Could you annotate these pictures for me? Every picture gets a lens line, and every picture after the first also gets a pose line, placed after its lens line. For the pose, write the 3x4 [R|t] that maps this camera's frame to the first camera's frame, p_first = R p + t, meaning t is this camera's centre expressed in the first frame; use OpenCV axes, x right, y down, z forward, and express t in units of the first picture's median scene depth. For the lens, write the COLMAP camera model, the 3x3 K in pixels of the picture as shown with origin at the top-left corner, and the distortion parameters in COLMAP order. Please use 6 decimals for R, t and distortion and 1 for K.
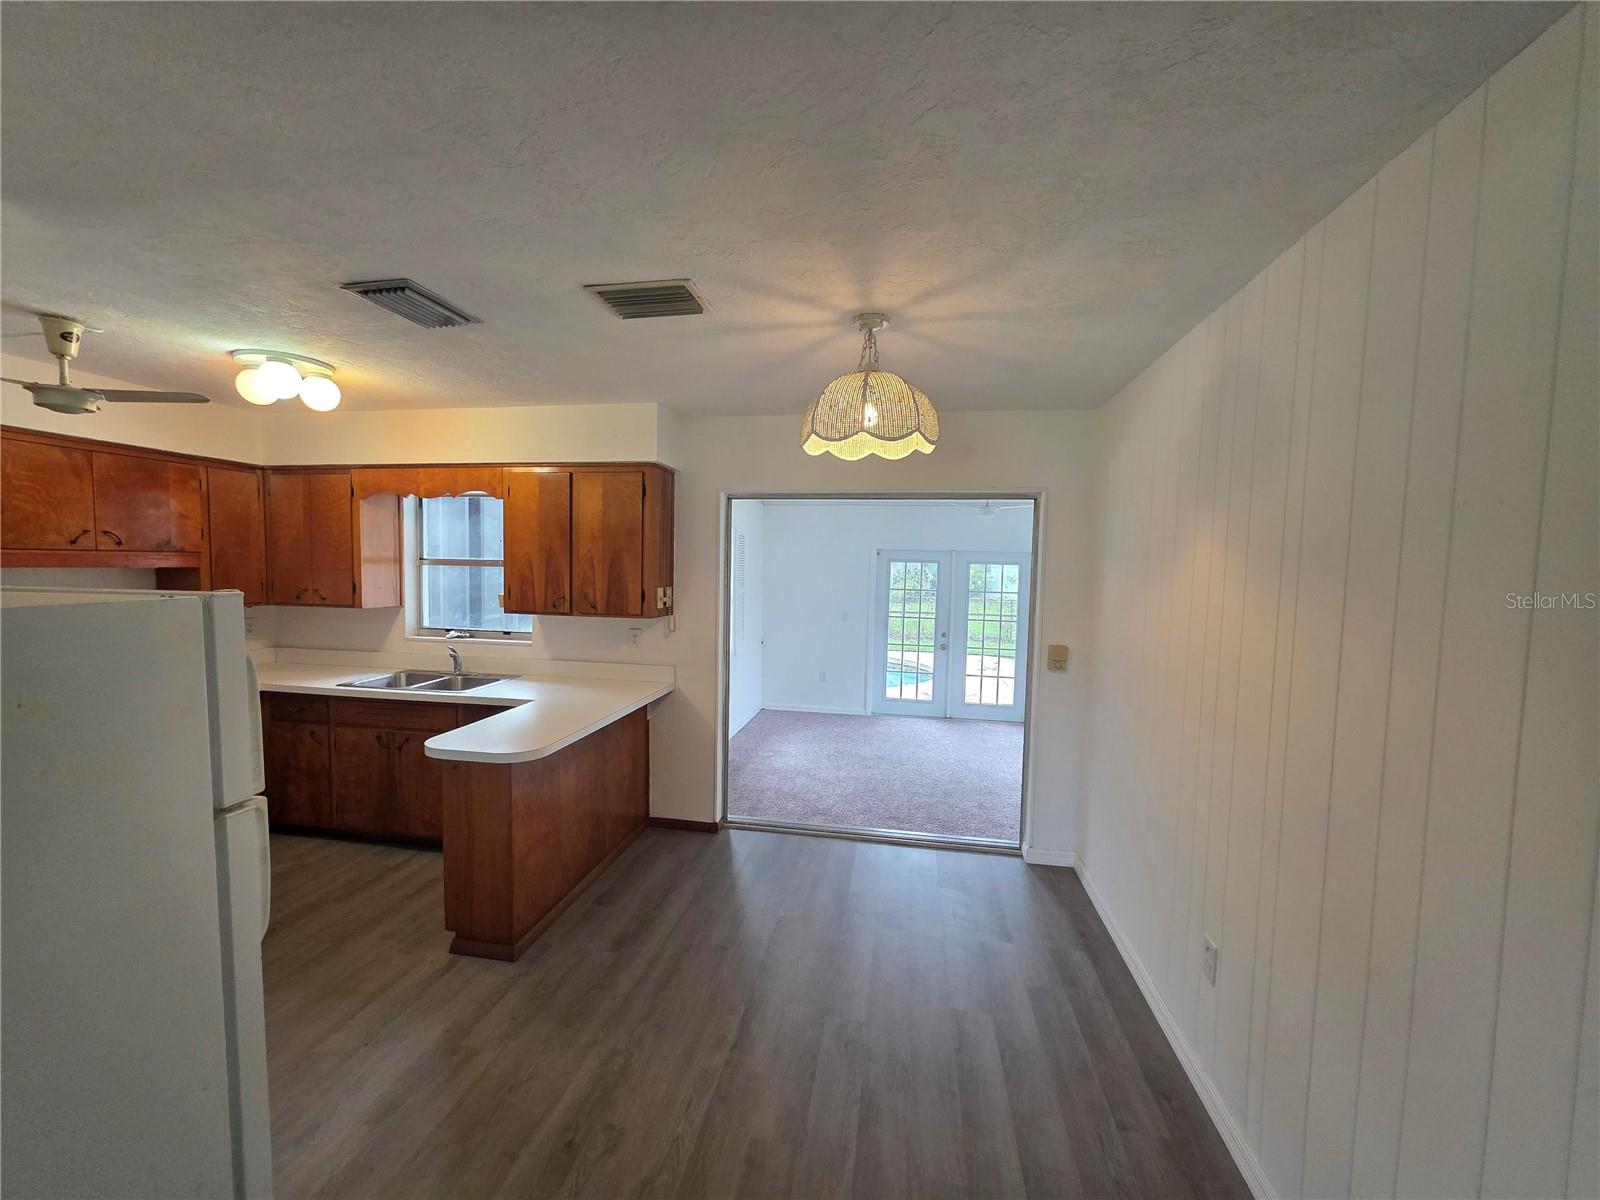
lens RADIAL K [[642.0, 0, 791.6], [0, 642.0, 605.7], [0, 0, 1]] dist [0.003281, -0.000352]
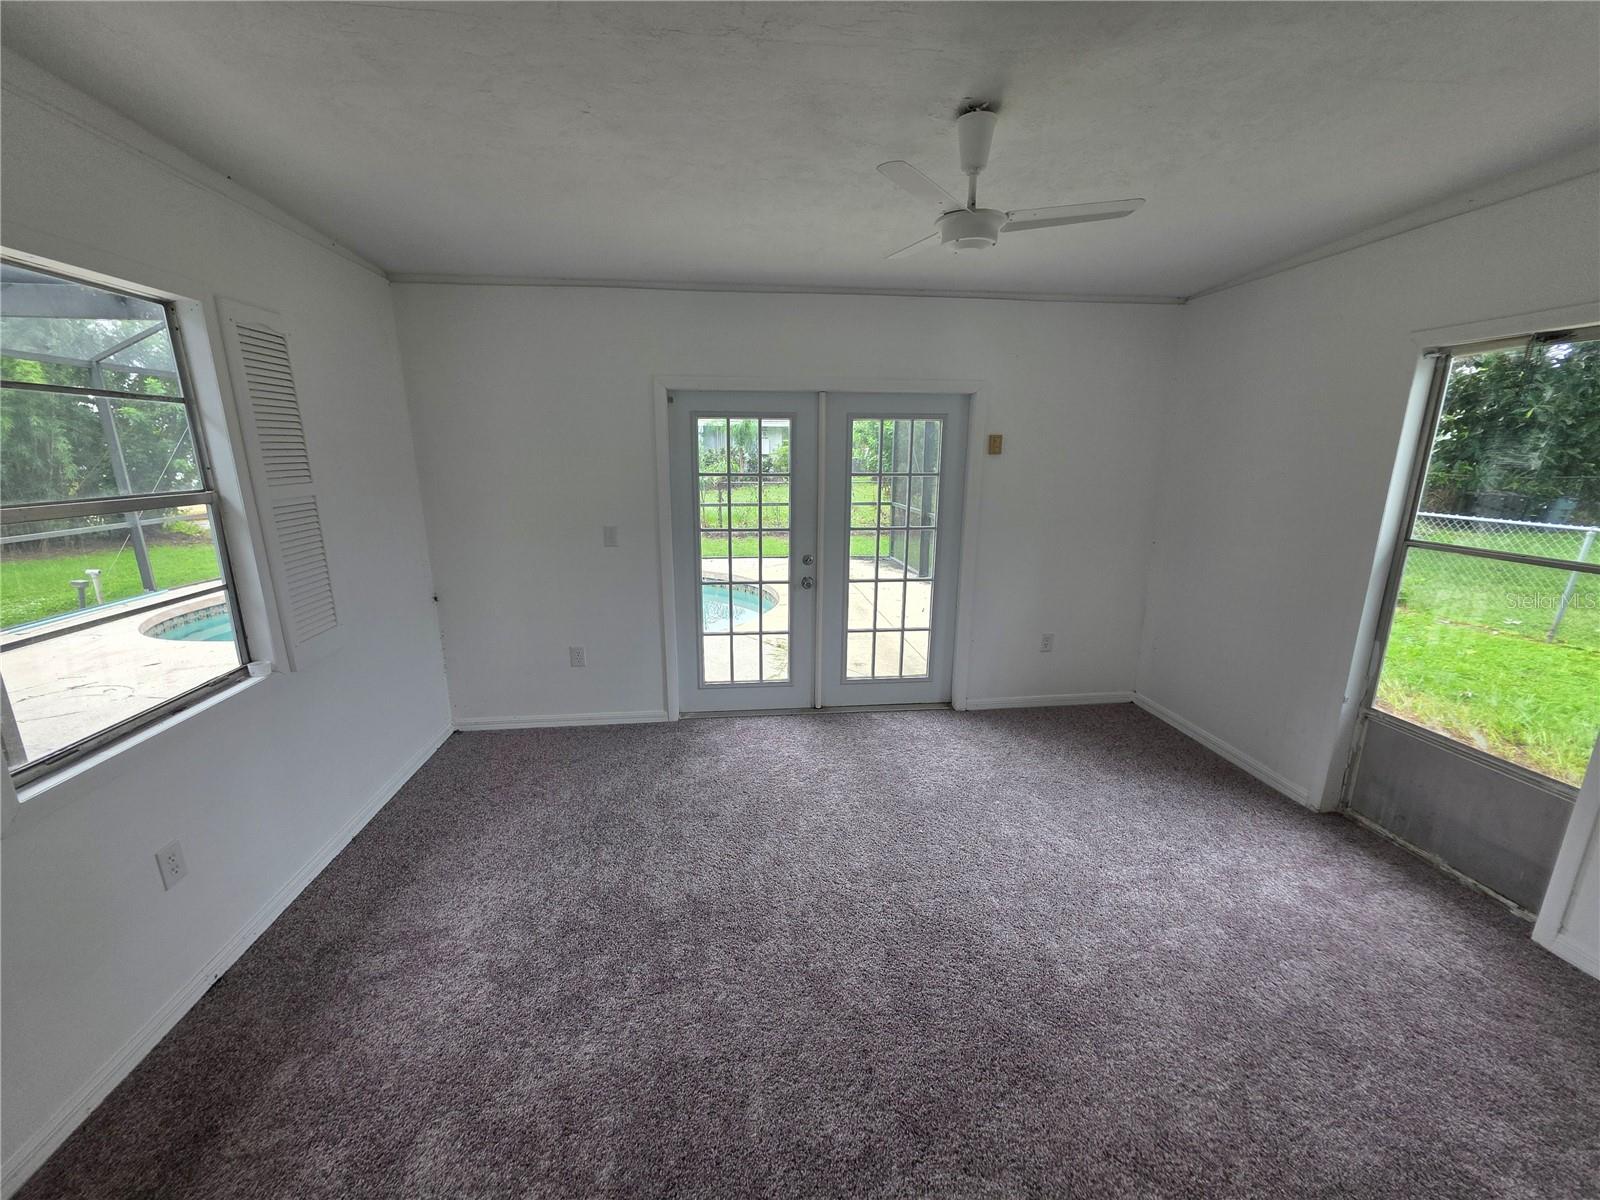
lens RADIAL K [[642.0, 0, 788.5], [0, 642.0, 609.8], [0, 0, 1]] dist [0.003281, -0.000352]
pose [[0.959832, -0.087995, 0.266419, 0.162771], [0.037684, 0.981374, 0.188374, -0.028476], [-0.278033, -0.170768, 0.945270, 1.029318]]
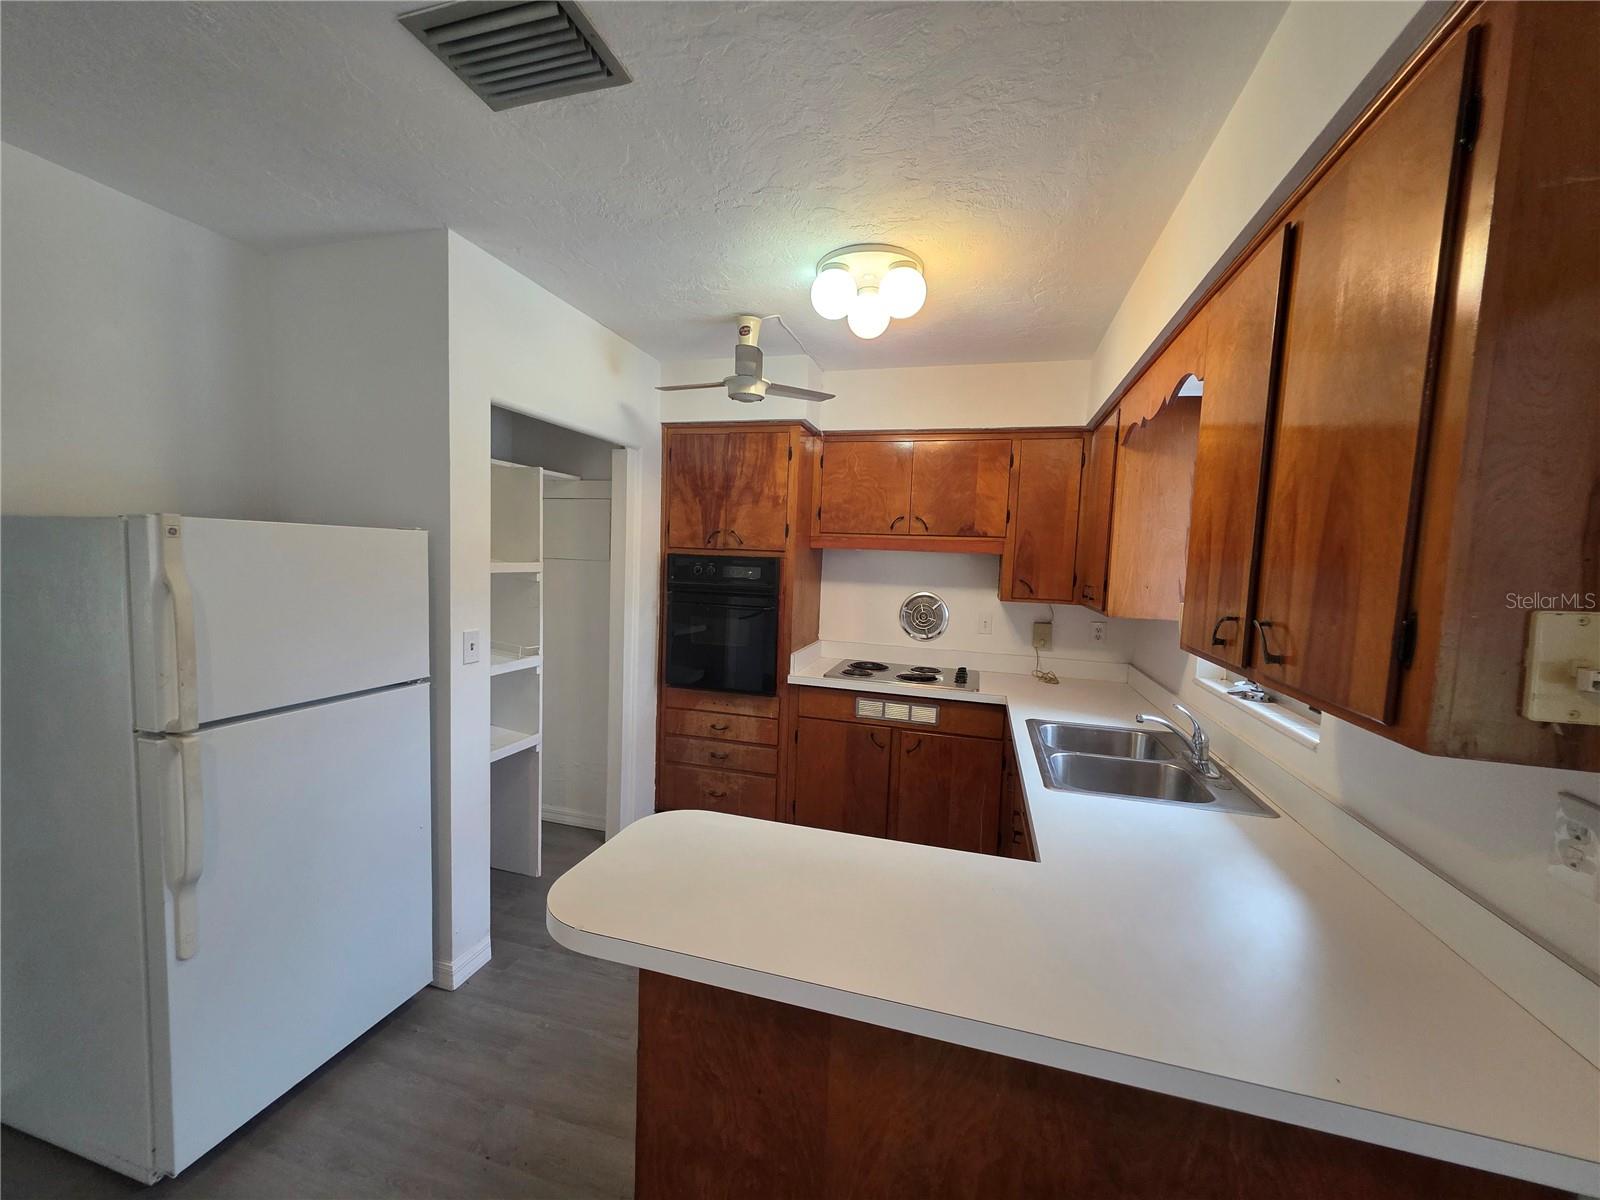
lens RADIAL K [[642.0, 0, 793.0], [0, 642.0, 605.1], [0, 0, 1]] dist [0.003281, -0.000352]
pose [[-0.097208, 0.056792, -0.993642, 0.000844], [-0.103653, 0.992364, 0.066859, -0.019776], [0.989852, 0.109493, -0.090579, 0.834694]]
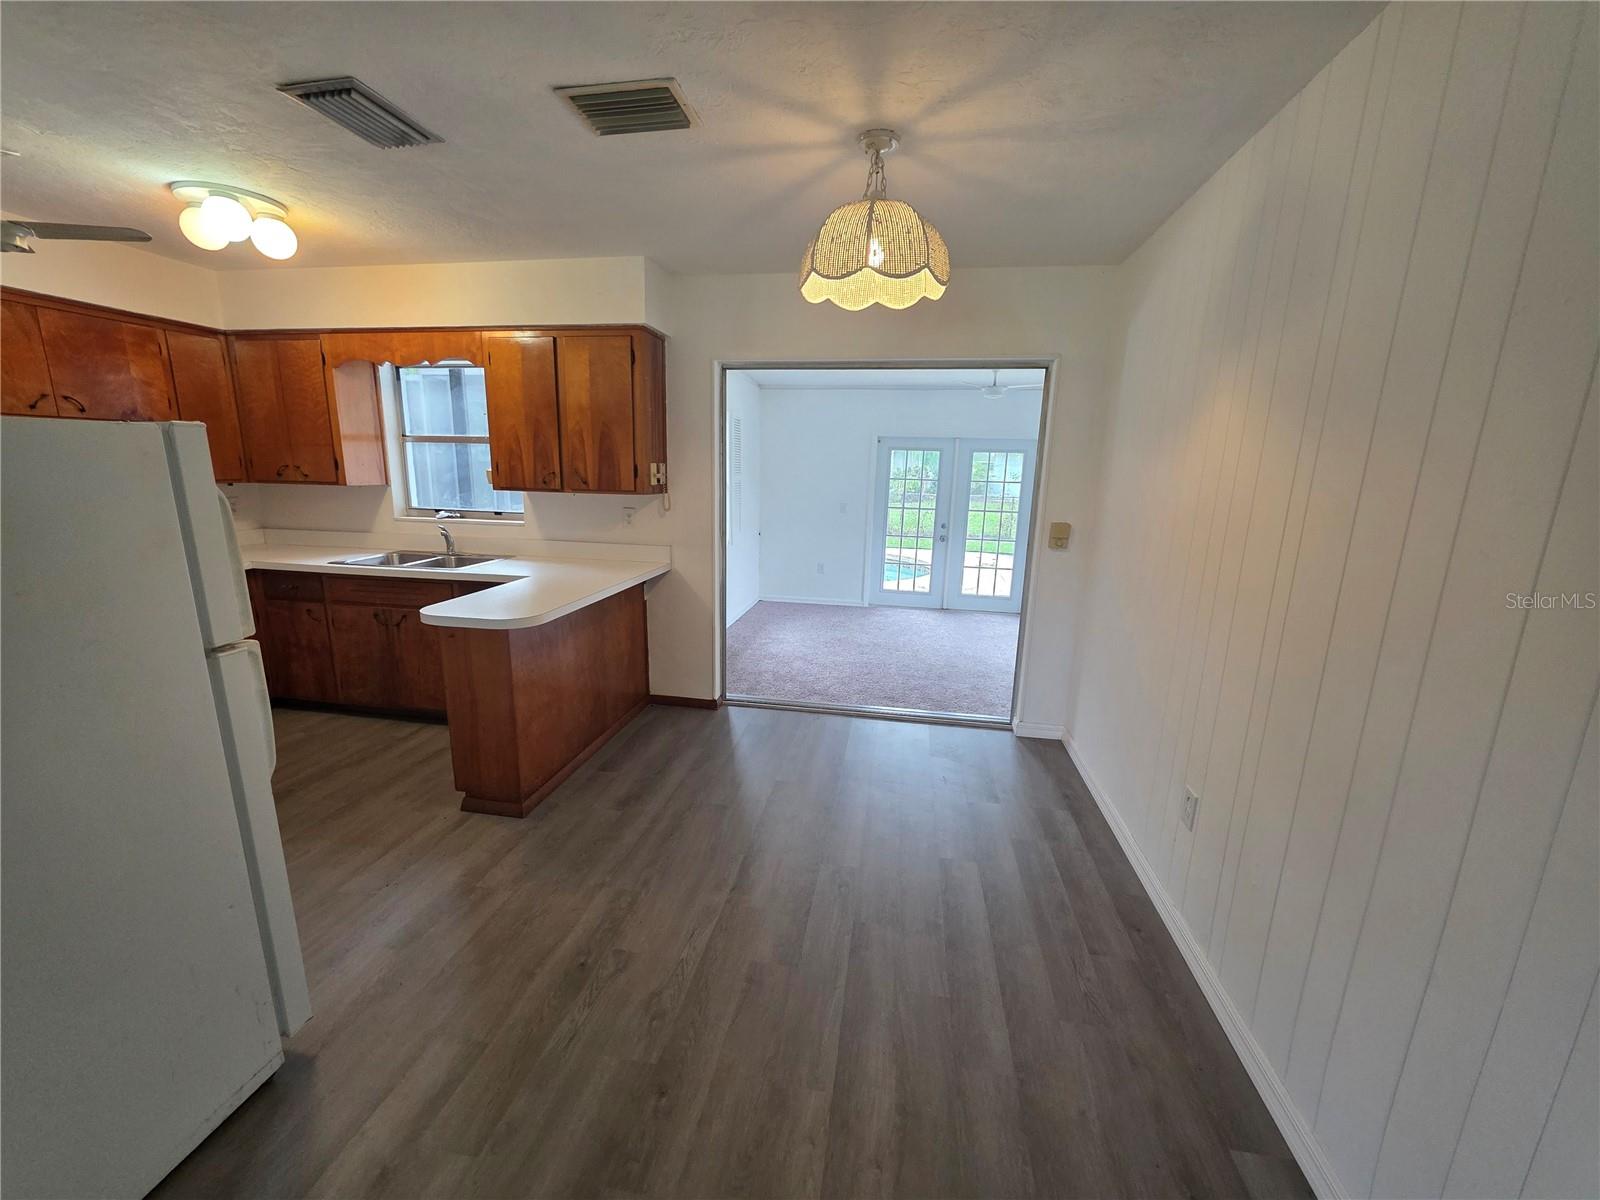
lens RADIAL K [[642.0, 0, 791.5], [0, 642.0, 606.2], [0, 0, 1]] dist [0.003281, -0.000352]
pose [[0.999992, 0.001833, 0.003556, 0.000442], [-0.002344, 0.988737, 0.149648, 0.041604], [-0.003241, -0.149655, 0.988733, 0.011780]]
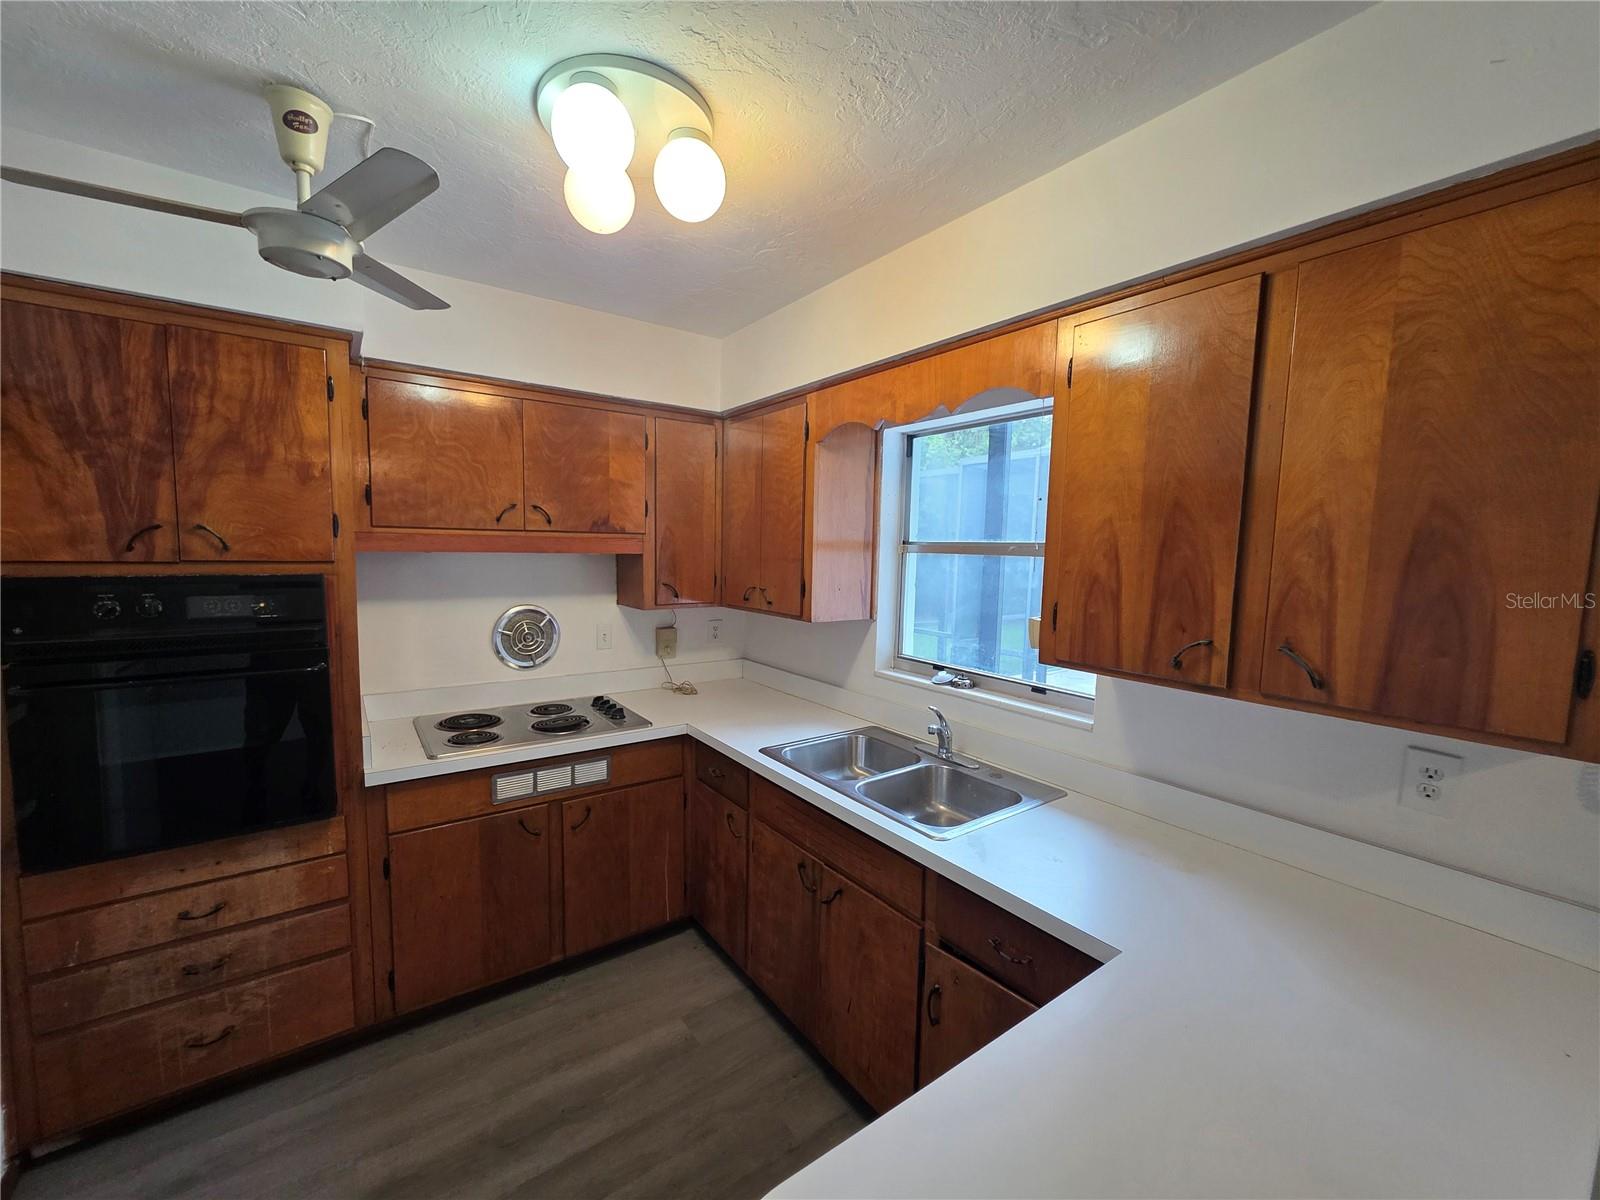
lens RADIAL K [[642.0, 0, 792.6], [0, 642.0, 605.5], [0, 0, 1]] dist [0.003281, -0.000352]
pose [[0.718852, 0.059510, -0.692612, -0.288066], [-0.051365, 0.998153, 0.032451, -0.034683], [0.693263, 0.012249, 0.720580, 0.610688]]
